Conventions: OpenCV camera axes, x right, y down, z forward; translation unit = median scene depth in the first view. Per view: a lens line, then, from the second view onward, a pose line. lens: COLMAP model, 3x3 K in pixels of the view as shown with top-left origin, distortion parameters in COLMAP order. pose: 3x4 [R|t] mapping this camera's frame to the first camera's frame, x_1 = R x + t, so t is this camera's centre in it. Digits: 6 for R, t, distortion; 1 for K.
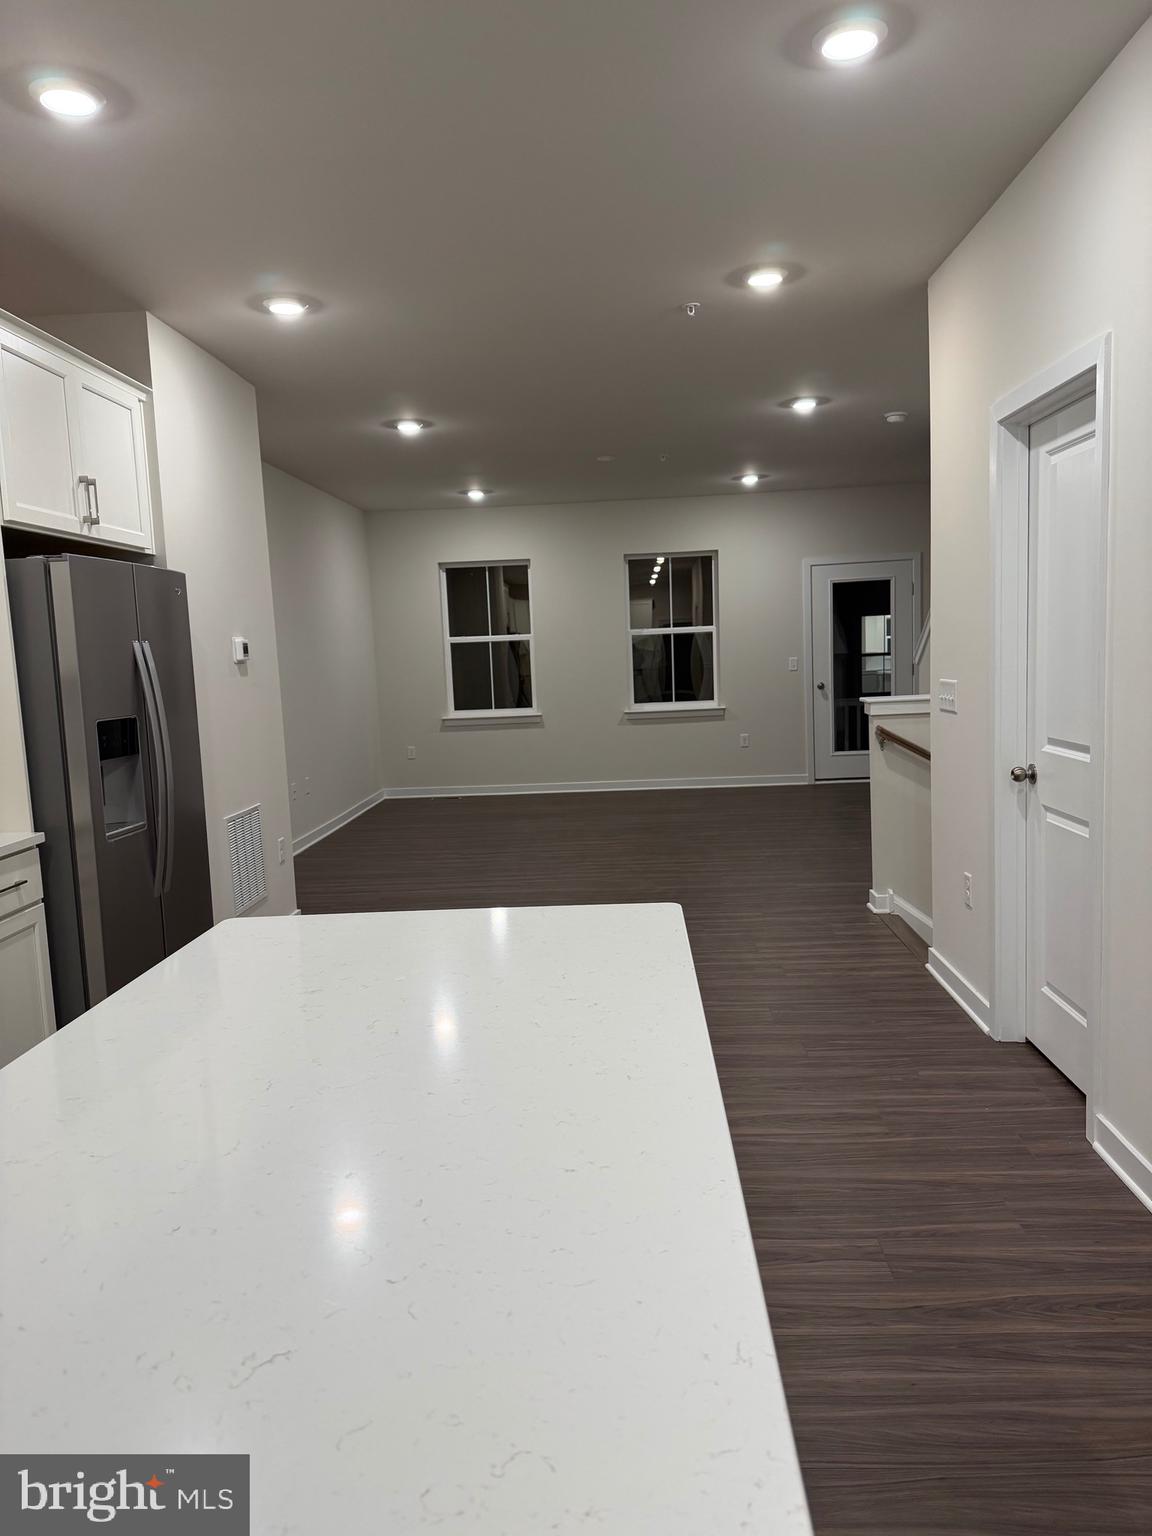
lens RADIAL K [[1051.2, 0, 576.0], [0, 1051.2, 768.0], [0, 0, 1]] dist [0.110736, -0.001163]
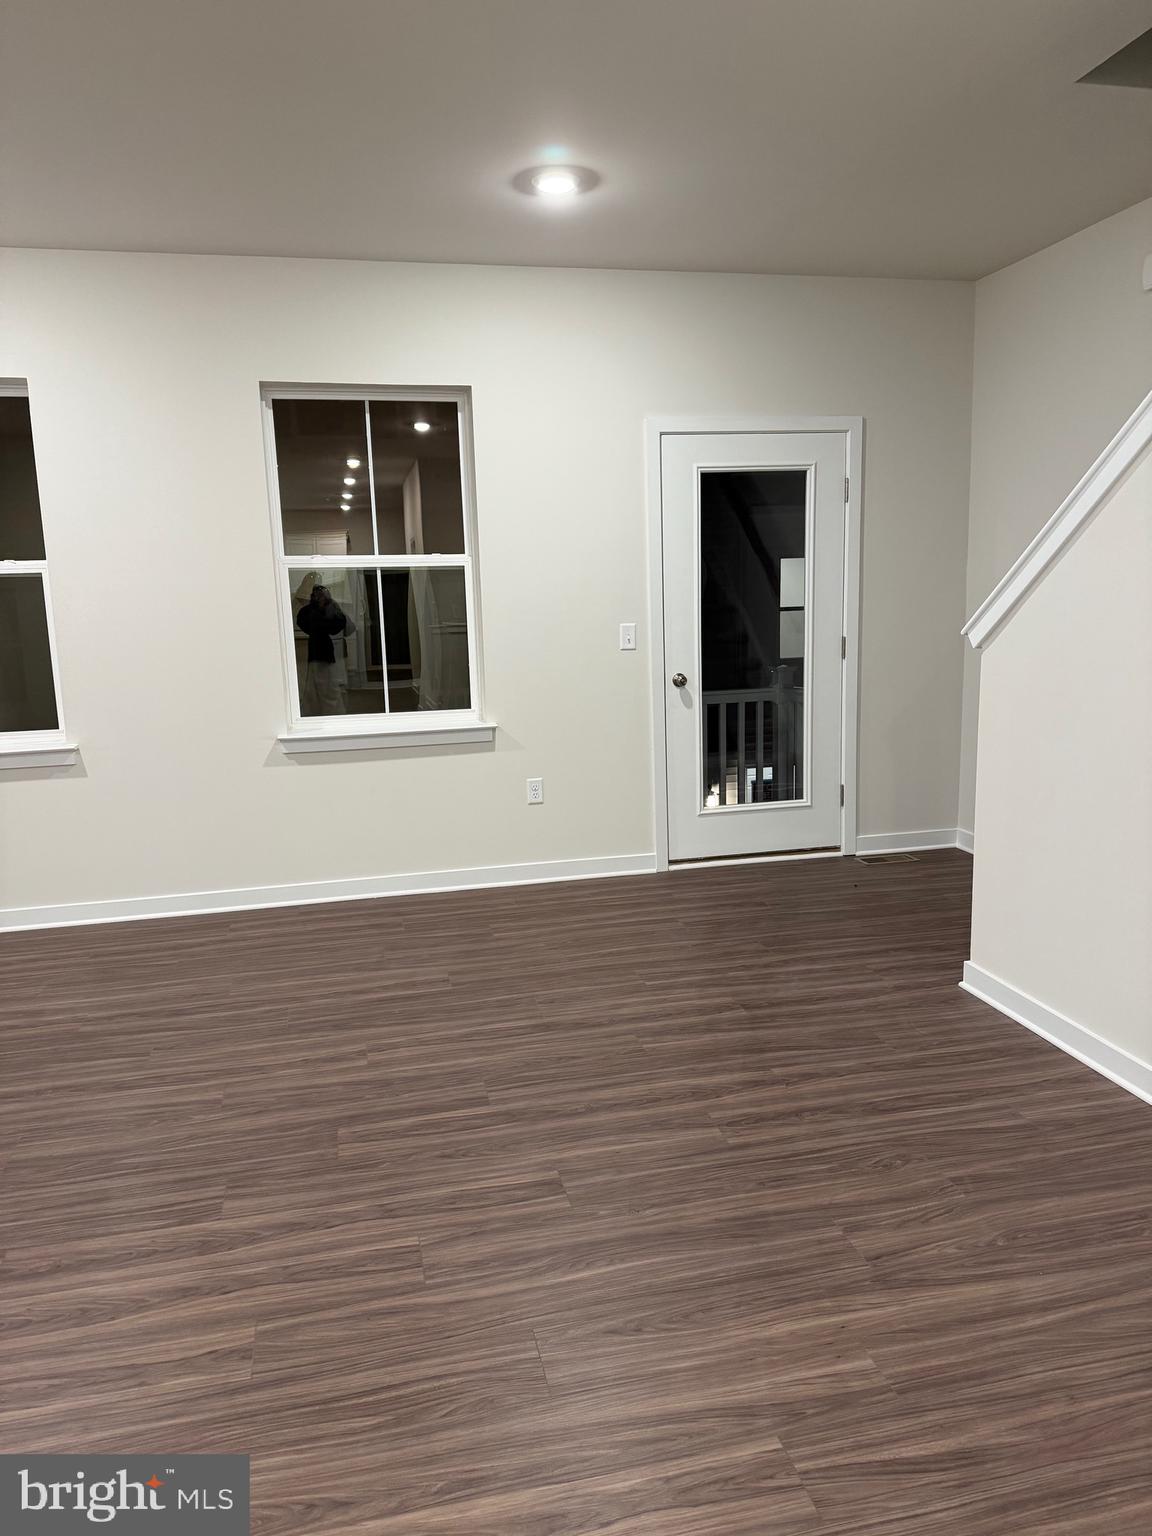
lens RADIAL K [[1051.2, 0, 576.0], [0, 1051.2, 768.0], [0, 0, 1]] dist [0.110736, -0.001163]
pose [[0.961548, -0.034777, 0.272426, 0.044872], [0.019271, 0.998049, 0.059387, -0.065891], [-0.273960, -0.051854, 0.960342, 0.523483]]
